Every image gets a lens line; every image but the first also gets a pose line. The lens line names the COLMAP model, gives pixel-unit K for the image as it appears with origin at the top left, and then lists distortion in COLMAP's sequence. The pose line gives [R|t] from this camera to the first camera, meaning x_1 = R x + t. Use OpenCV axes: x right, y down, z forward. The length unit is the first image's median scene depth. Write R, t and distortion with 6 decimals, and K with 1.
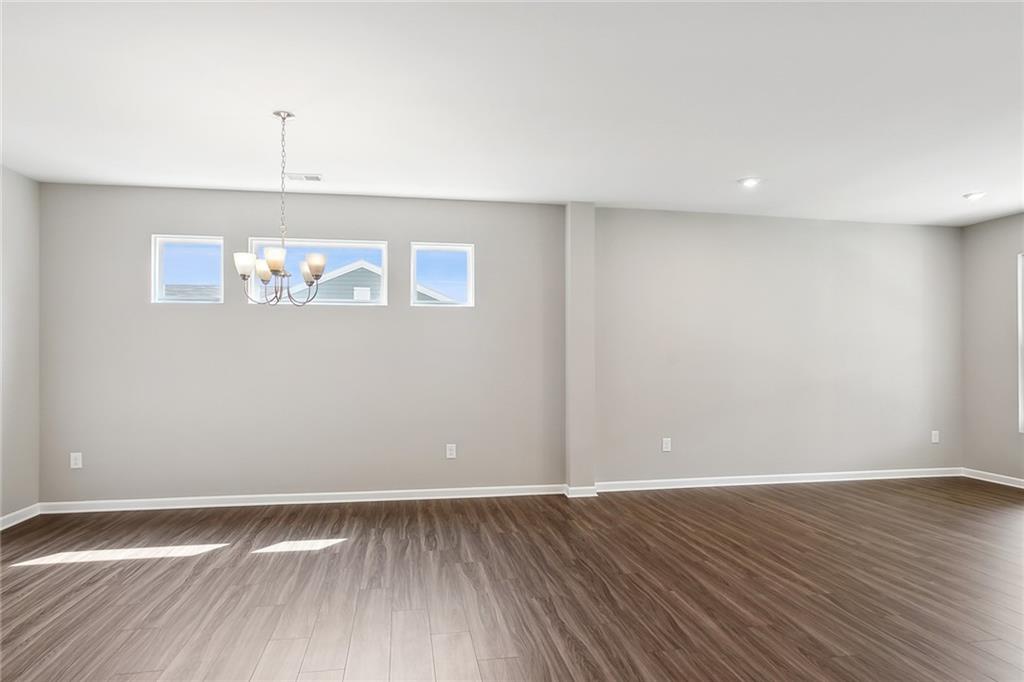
lens RADIAL K [[576.9, 0, 508.4], [0, 576.9, 375.0], [0, 0, 1]] dist [-0.003269, 0.000101]
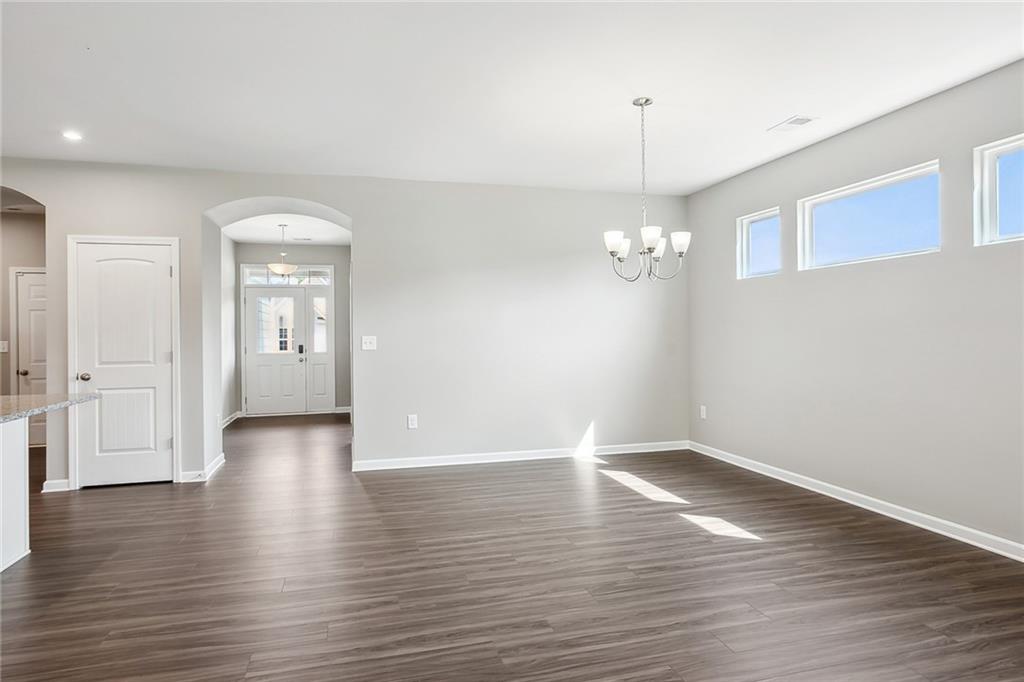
lens RADIAL K [[590.6, 0, 512.0], [0, 590.6, 334.5], [0, 0, 1]] dist [-0.043245, 0.037120]
pose [[0.094958, 0.001175, -0.995481, 0.508786], [-0.014128, 0.999900, -0.000168, -0.013802], [0.995381, 0.014080, 0.094965, 0.502464]]
